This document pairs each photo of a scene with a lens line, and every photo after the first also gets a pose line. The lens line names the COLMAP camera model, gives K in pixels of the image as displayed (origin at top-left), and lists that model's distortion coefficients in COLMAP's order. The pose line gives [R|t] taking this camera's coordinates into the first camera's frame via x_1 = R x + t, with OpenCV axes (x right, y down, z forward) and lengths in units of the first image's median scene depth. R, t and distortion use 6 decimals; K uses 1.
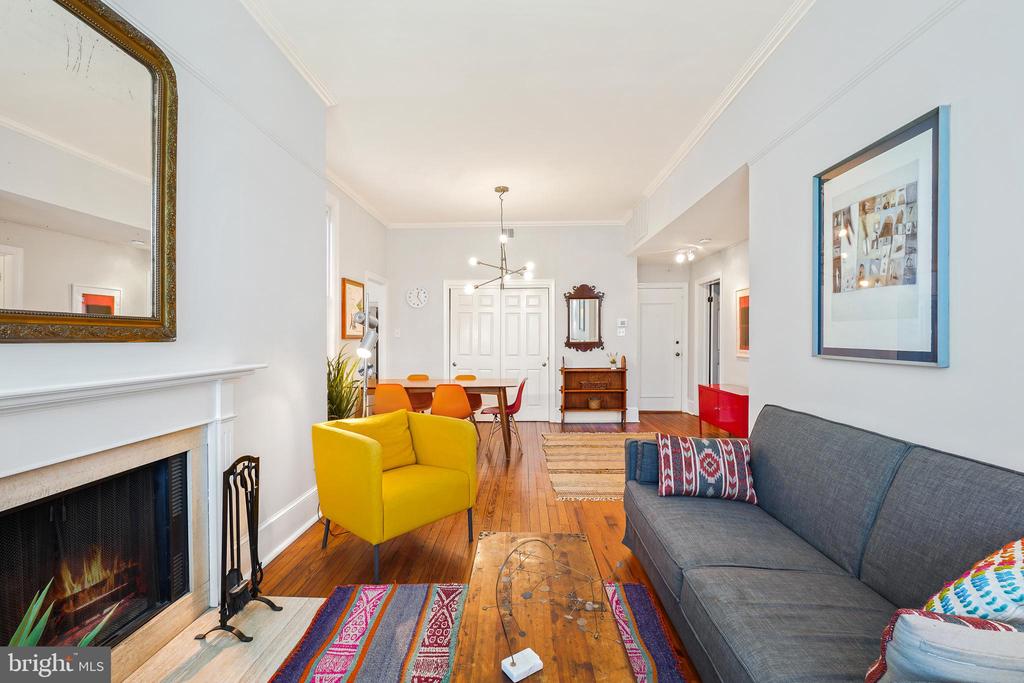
lens RADIAL K [[443.7, 0, 505.4], [0, 443.7, 339.4], [0, 0, 1]] dist [-0.008406, 0.000380]
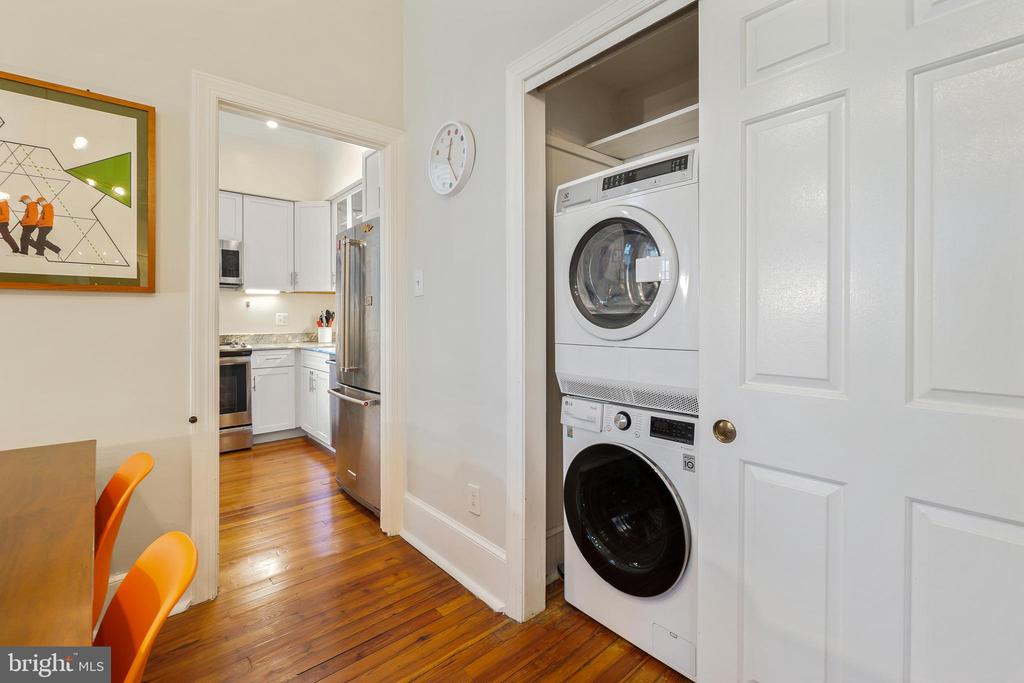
lens RADIAL K [[456.2, 0, 507.9], [0, 456.2, 321.5], [0, 0, 1]] dist [-0.011797, -0.000125]
pose [[0.694106, 0.002930, -0.719867, 0.131504], [-0.002998, 0.999995, 0.001179, 0.036770], [0.719866, 0.001340, 0.694111, 2.070172]]
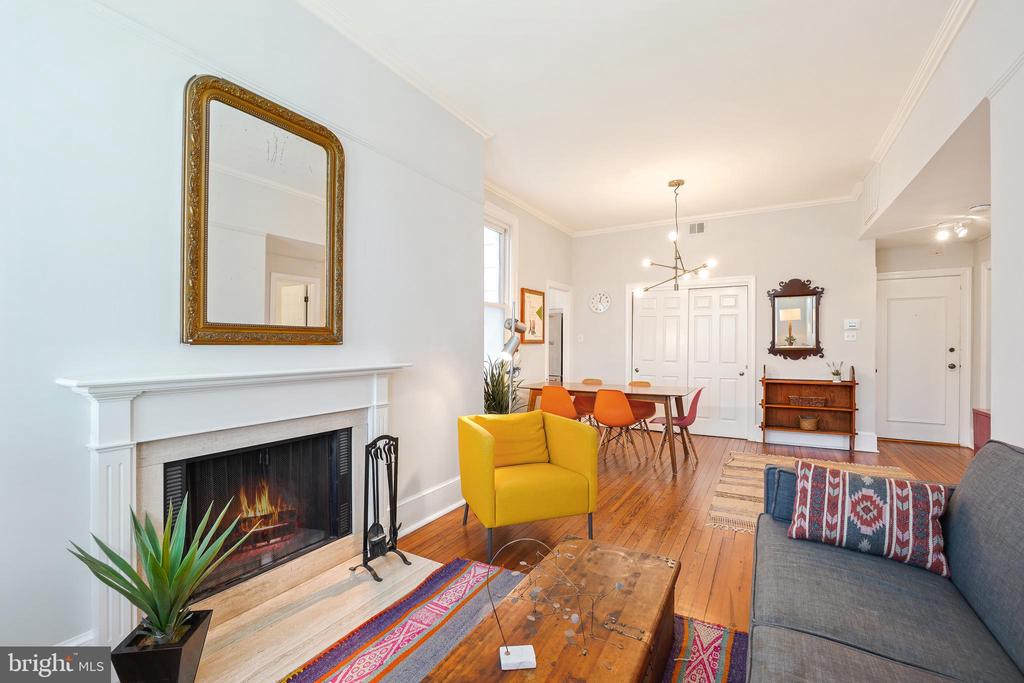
lens RADIAL K [[443.7, 0, 505.4], [0, 443.7, 339.4], [0, 0, 1]] dist [-0.008406, 0.000380]
pose [[0.881751, 0.000161, -0.471716, 0.223441], [-0.005136, 0.999944, -0.009260, -0.000341], [0.471688, 0.010587, 0.881702, 0.028218]]
